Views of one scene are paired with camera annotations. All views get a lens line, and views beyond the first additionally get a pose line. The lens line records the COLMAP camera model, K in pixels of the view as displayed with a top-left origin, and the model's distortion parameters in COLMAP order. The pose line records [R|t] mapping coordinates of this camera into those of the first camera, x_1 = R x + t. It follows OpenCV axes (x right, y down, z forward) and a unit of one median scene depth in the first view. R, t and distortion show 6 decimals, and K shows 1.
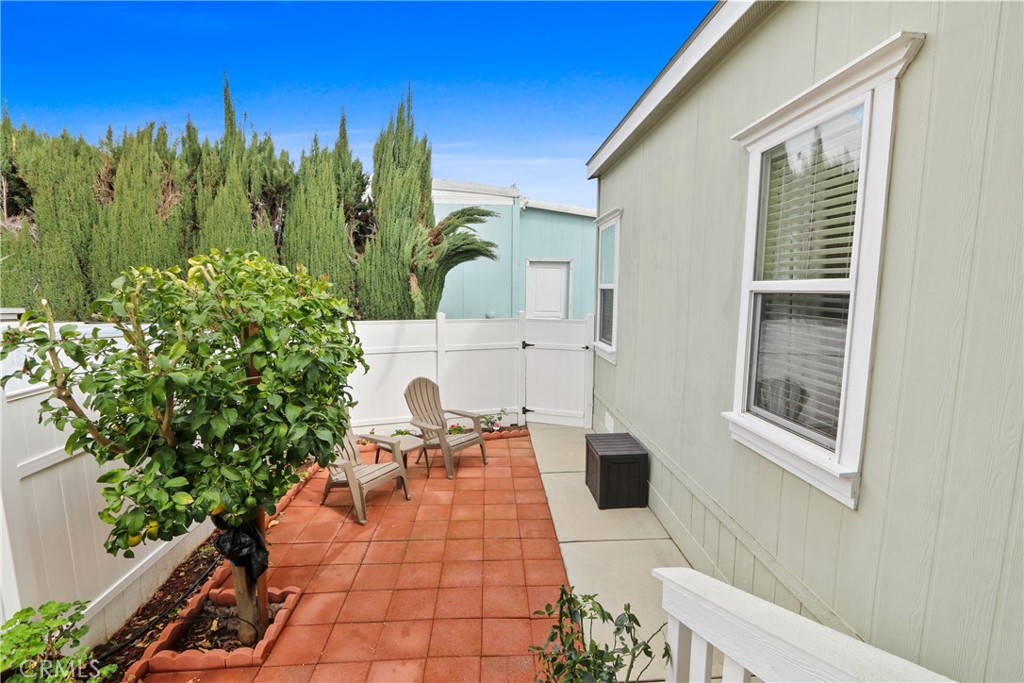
lens RADIAL K [[471.0, 0, 512.6], [0, 471.0, 343.7], [0, 0, 1]] dist [-0.004419, 0.000798]
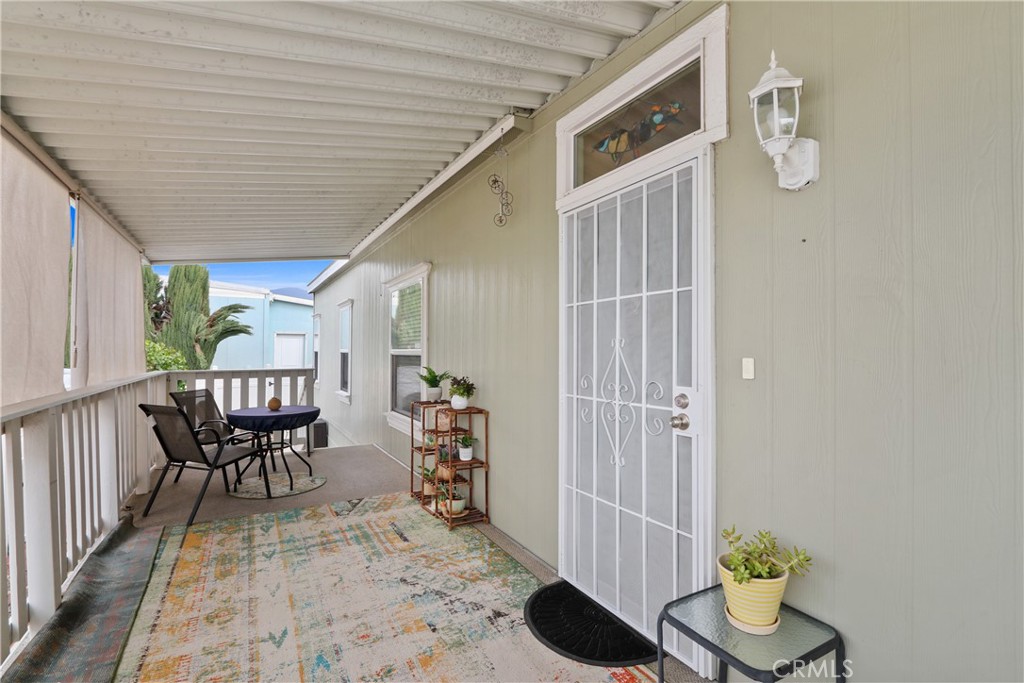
lens RADIAL K [[471.0, 0, 511.4], [0, 471.0, 341.9], [0, 0, 1]] dist [-0.004419, 0.000798]
pose [[0.892583, 0.002560, 0.450875, 0.038902], [0.057187, 0.991265, -0.118839, 0.113035], [-0.447241, 0.131858, 0.884640, -1.001519]]
